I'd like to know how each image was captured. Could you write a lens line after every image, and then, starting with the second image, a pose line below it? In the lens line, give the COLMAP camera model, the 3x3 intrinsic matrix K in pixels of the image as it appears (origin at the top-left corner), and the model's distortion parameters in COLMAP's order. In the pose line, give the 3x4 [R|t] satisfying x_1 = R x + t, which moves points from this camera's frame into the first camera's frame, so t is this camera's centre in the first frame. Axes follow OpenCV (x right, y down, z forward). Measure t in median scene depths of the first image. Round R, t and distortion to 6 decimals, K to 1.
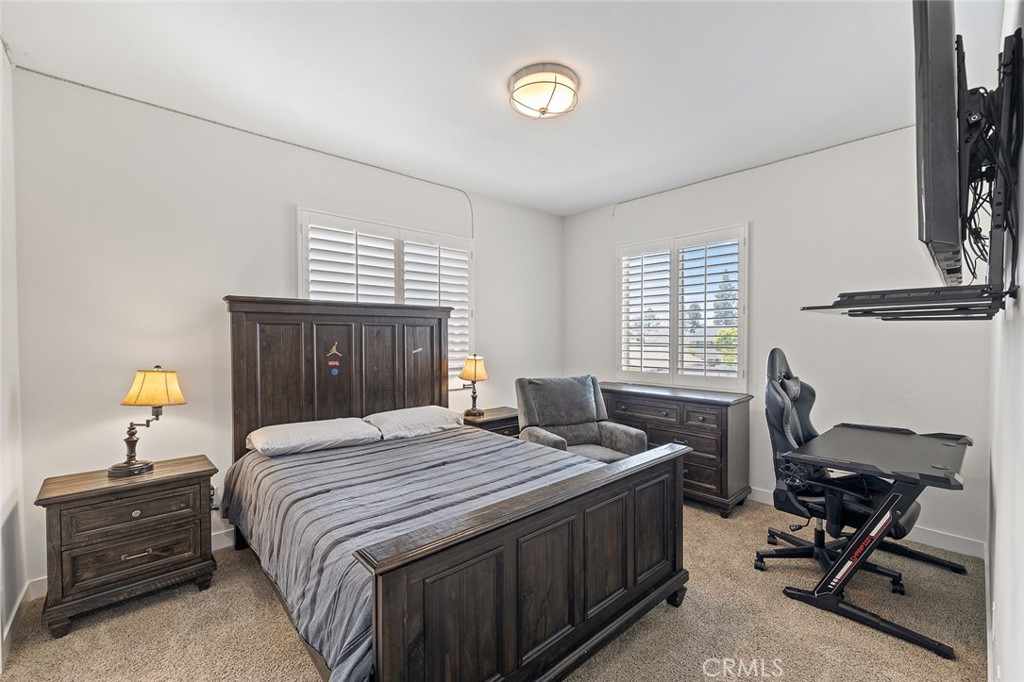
lens RADIAL K [[432.8, 0, 516.1], [0, 432.8, 341.6], [0, 0, 1]] dist [0.000685, -0.000228]
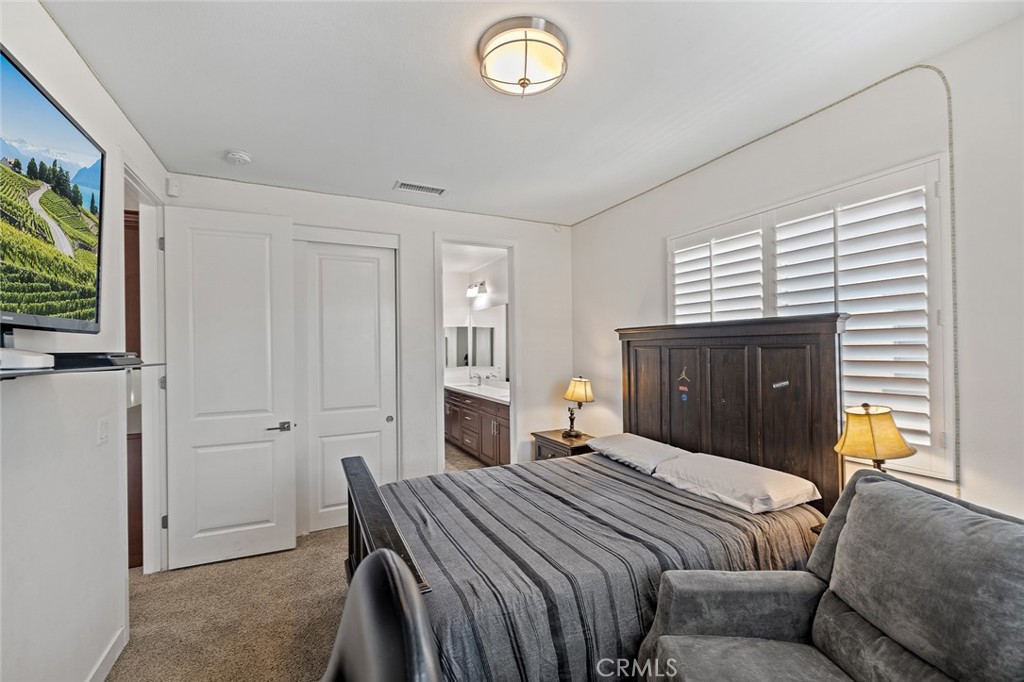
lens RADIAL K [[432.8, 0, 516.1], [0, 432.8, 341.6], [0, 0, 1]] dist [0.000685, -0.000228]
pose [[-0.286735, -0.012140, -0.957933, 0.604632], [-0.006324, 0.999922, -0.010779, -0.041394], [0.957989, 0.002967, -0.286790, 0.918557]]
